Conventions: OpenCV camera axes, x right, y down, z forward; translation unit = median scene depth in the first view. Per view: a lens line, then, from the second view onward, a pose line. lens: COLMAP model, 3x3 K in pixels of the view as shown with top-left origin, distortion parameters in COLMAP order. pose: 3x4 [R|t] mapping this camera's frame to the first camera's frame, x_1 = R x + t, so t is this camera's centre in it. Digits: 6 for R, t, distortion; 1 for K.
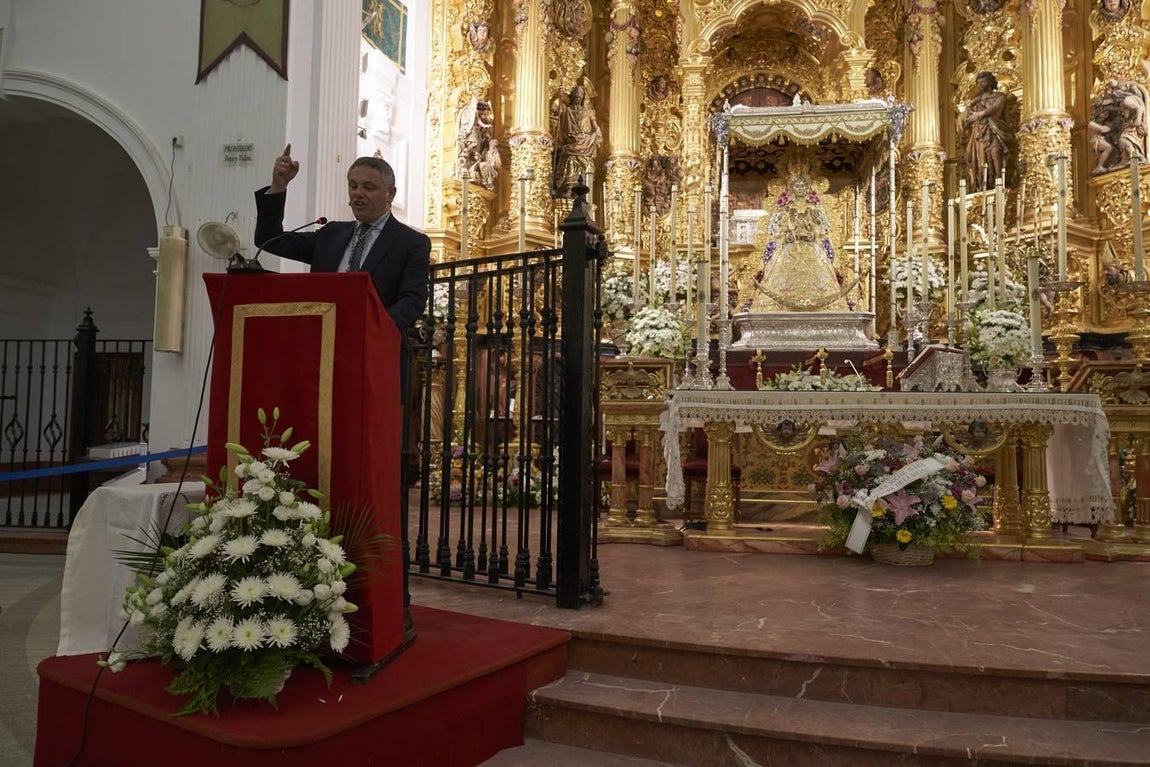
lens RADIAL K [[804.7, 0, 577.4], [0, 804.7, 377.8], [0, 0, 1]] dist [-0.008627, 0.008369]
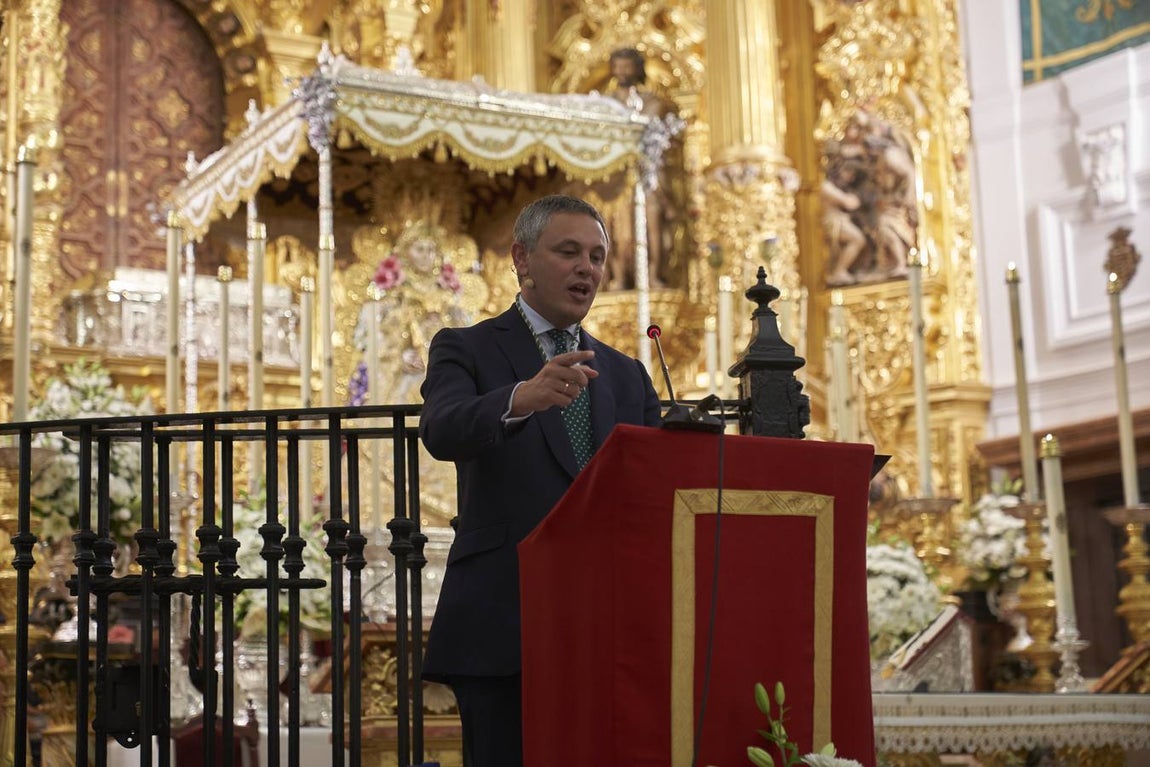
lens RADIAL K [[2279.6, 0, 584.1], [0, 2279.6, 380.3], [0, 0, 1]] dist [0.001002, 0.000000]
pose [[0.795349, 0.082148, 0.600559, -0.410119], [0.005900, 0.989678, -0.143189, 0.015770], [-0.606123, 0.117429, 0.786655, -0.044840]]
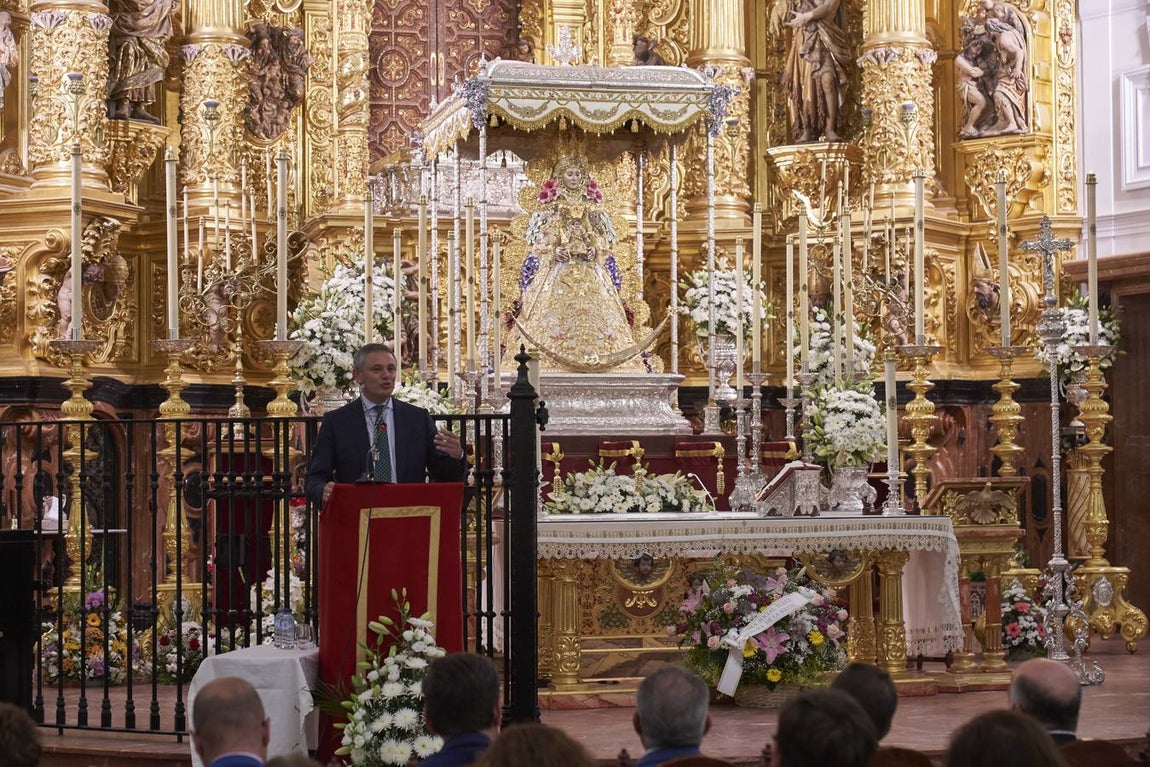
lens RADIAL K [[2334.4, 0, 588.1], [0, 2334.4, 404.8], [0, 0, 1]] dist [0.003396, 0.000000]
pose [[0.919971, -0.009948, 0.391861, -0.461799], [-0.003247, 0.999450, 0.032995, -0.113206], [-0.391974, -0.031627, 0.919433, -0.763802]]
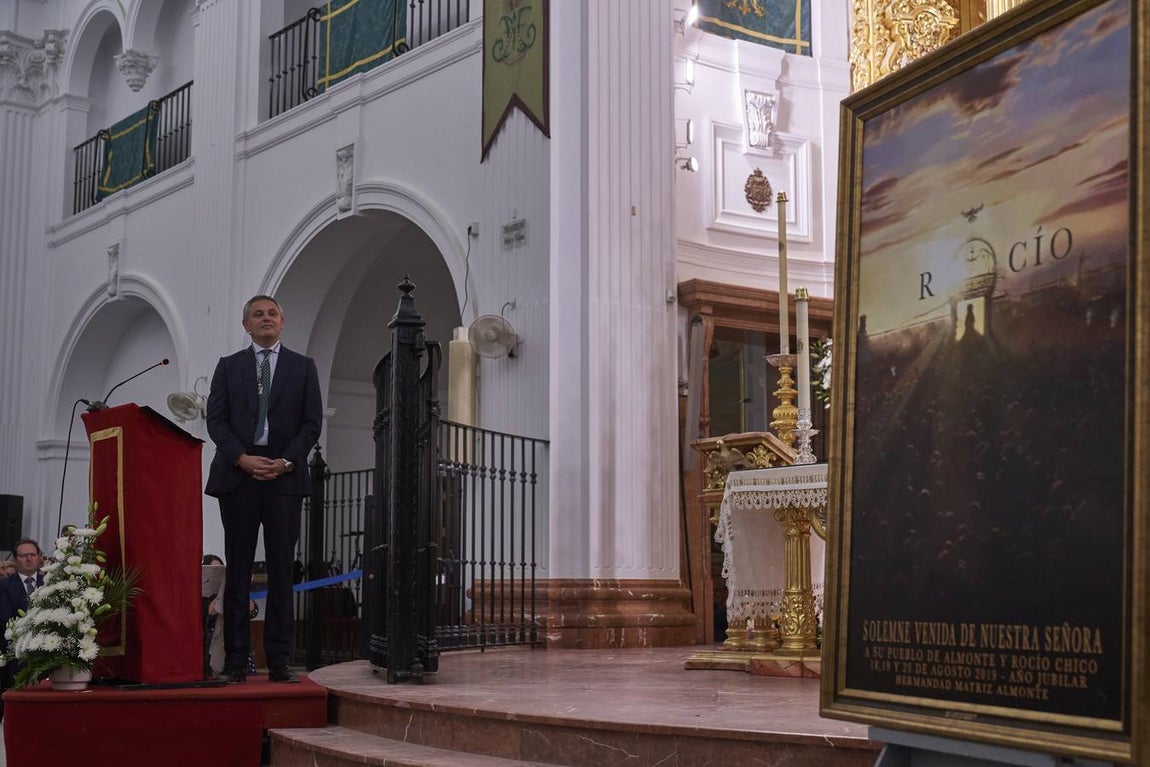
lens RADIAL K [[1530.0, 0, 599.1], [0, 1530.0, 403.8], [0, 0, 1]] dist [-0.019535, 0.000000]
pose [[0.735377, -0.099795, -0.670269, 0.625880], [0.055992, 0.994663, -0.086662, 0.043444], [0.675341, 0.026199, 0.737040, -0.123752]]
